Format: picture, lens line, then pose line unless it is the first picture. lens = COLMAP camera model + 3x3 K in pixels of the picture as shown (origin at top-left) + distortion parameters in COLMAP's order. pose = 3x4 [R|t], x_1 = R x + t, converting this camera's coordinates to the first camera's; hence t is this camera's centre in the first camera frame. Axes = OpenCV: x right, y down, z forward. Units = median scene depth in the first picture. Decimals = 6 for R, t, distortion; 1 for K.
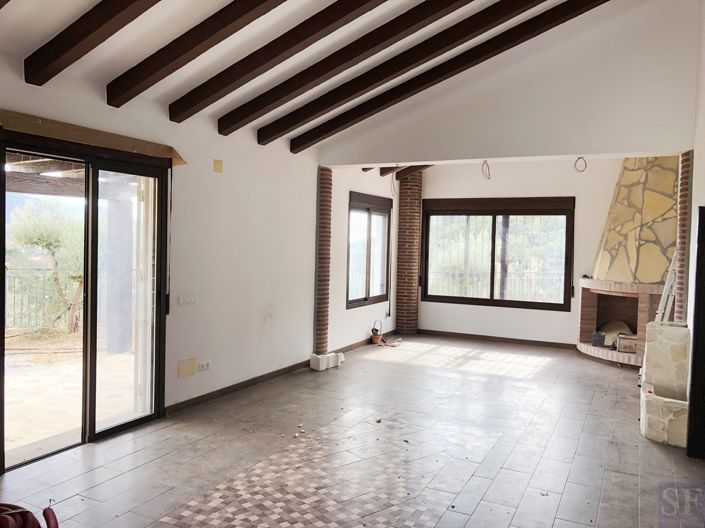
lens RADIAL K [[575.4, 0, 351.6], [0, 575.4, 262.9], [0, 0, 1]] dist [0.016564, -0.003086]
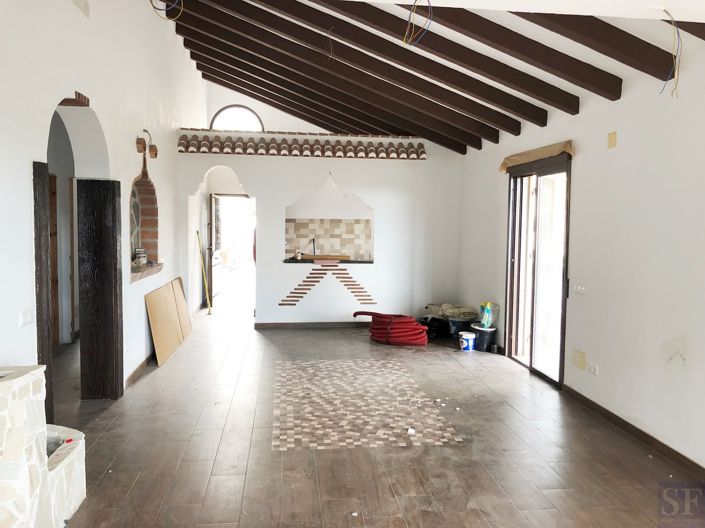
lens RADIAL K [[575.4, 0, 353.9], [0, 575.4, 262.6], [0, 0, 1]] dist [0.016564, -0.003086]
pose [[-0.833986, -0.006538, -0.551747, 0.780218], [-0.066565, 0.993819, 0.088839, -0.057325], [0.547756, 0.110817, -0.829267, 2.169036]]
